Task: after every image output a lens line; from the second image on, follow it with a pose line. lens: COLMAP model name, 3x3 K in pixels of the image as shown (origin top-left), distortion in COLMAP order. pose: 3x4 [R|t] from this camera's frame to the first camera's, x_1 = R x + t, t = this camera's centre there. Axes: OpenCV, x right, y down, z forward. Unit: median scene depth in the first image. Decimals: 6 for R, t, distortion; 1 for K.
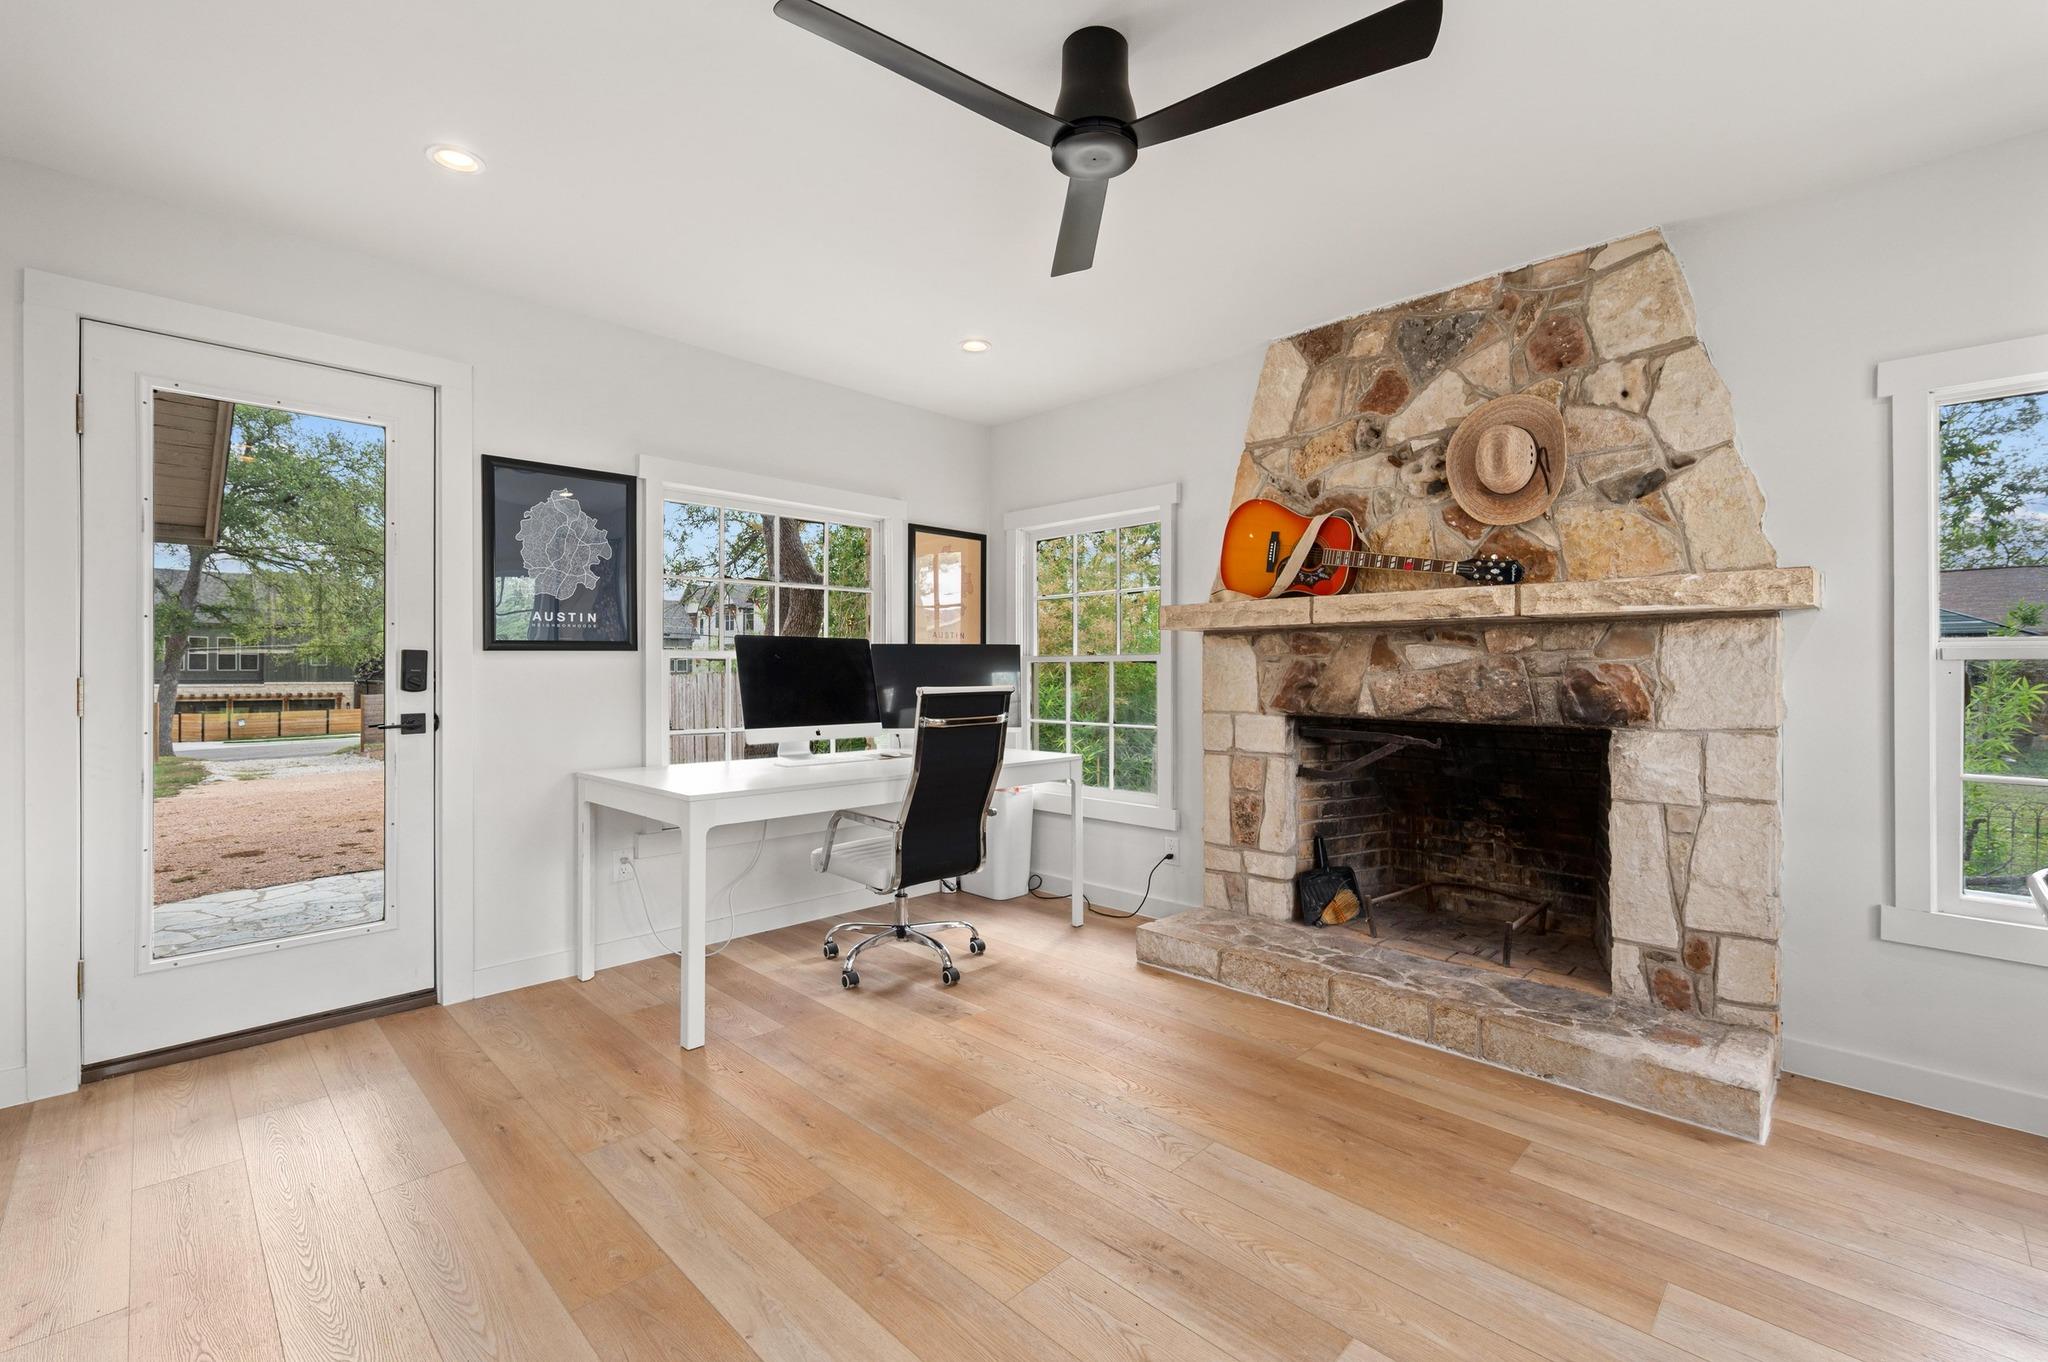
lens RADIAL K [[878.4, 0, 1020.4], [0, 878.4, 667.3], [0, 0, 1]] dist [-0.002685, 0.000482]
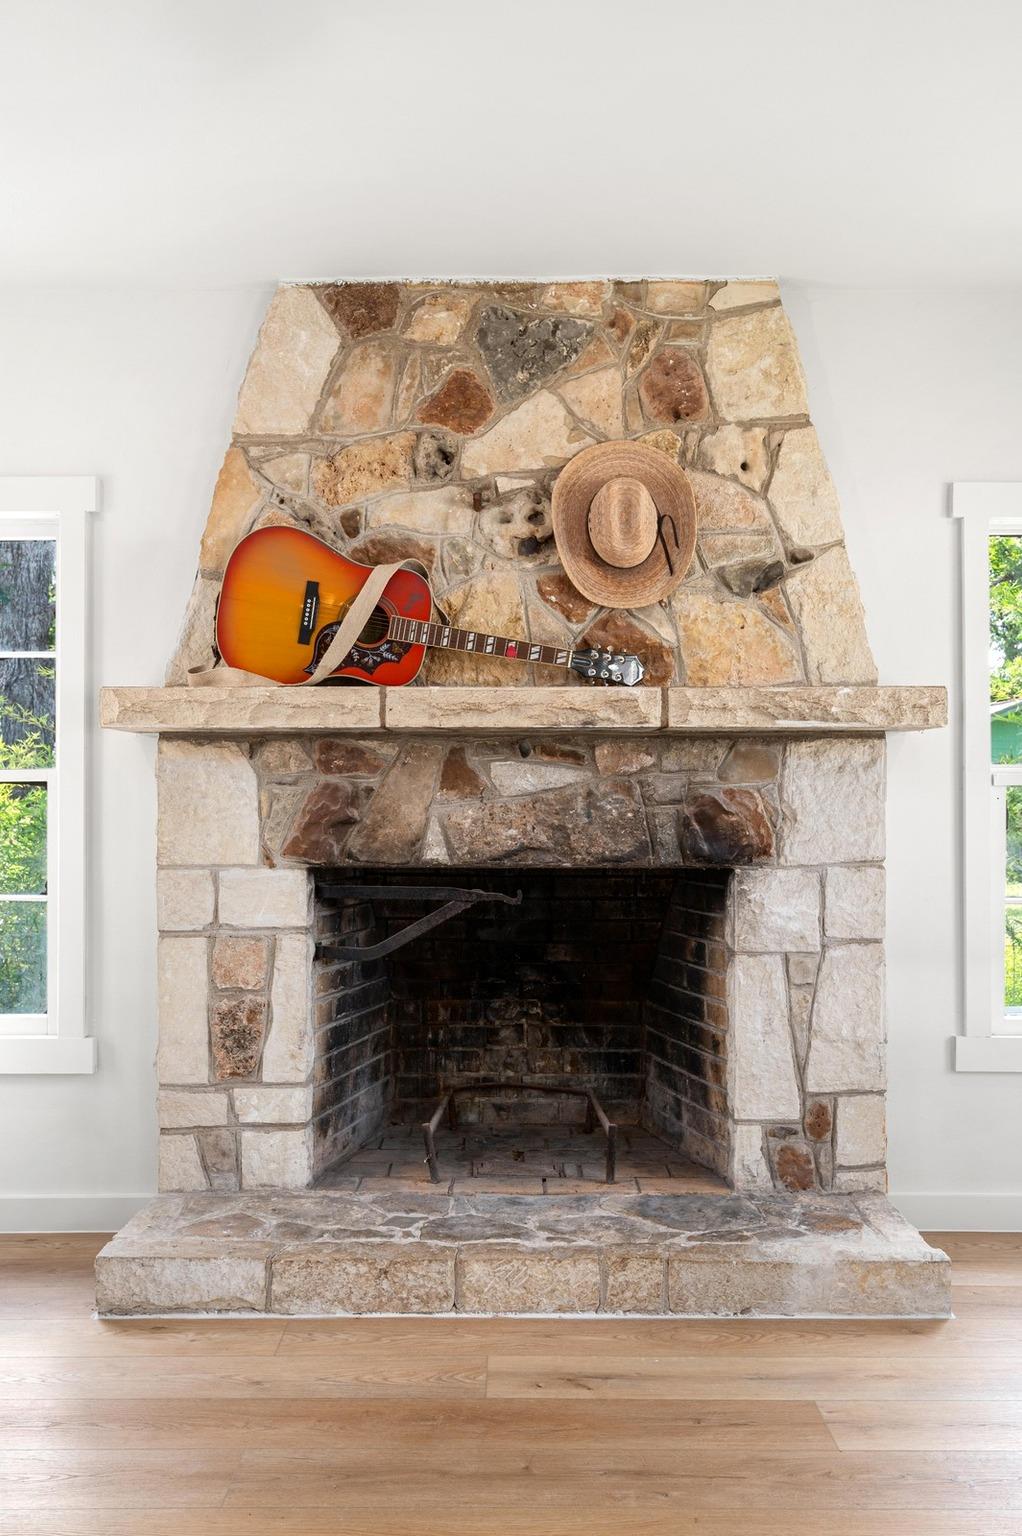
lens RADIAL K [[1265.2, 0, 508.0], [0, 1265.2, 777.9], [0, 0, 1]] dist [-0.001910, -0.002279]
pose [[0.708721, 0.005051, 0.705471, -0.273863], [-0.000257, 0.999976, -0.006902, -0.005216], [-0.705489, 0.004711, 0.708706, 0.260995]]
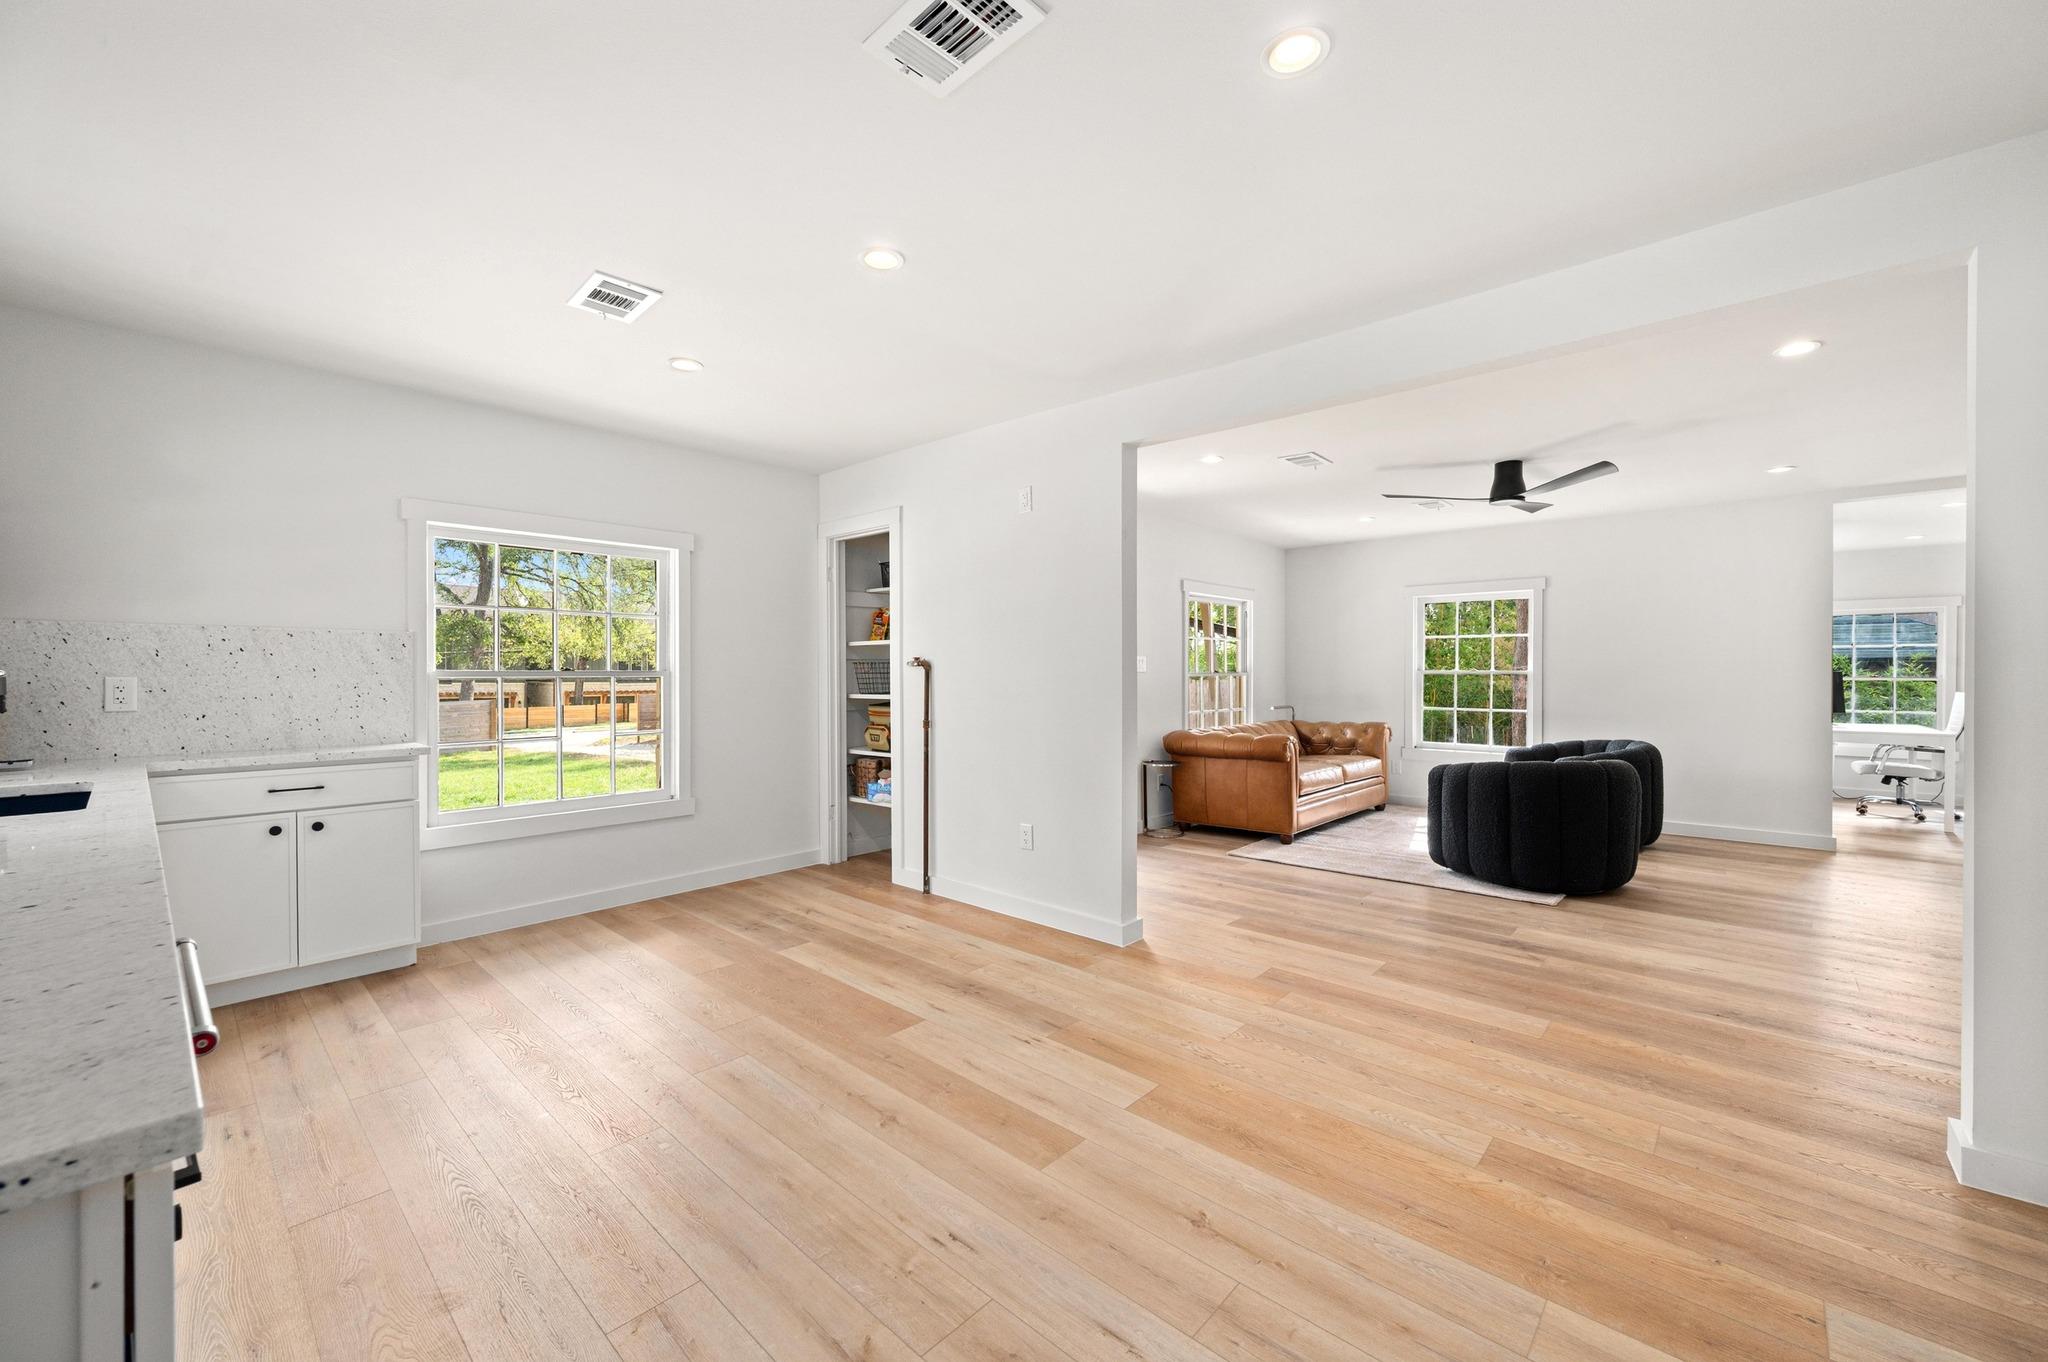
lens RADIAL K [[807.8, 0, 1027.8], [0, 807.8, 677.5], [0, 0, 1]] dist [-0.000676, -0.001227]
pose [[0.998952, 0.006719, 0.045266, -2.656583], [-0.007056, 0.999948, 0.007299, -0.020143], [-0.045214, -0.007611, 0.998948, -1.028232]]
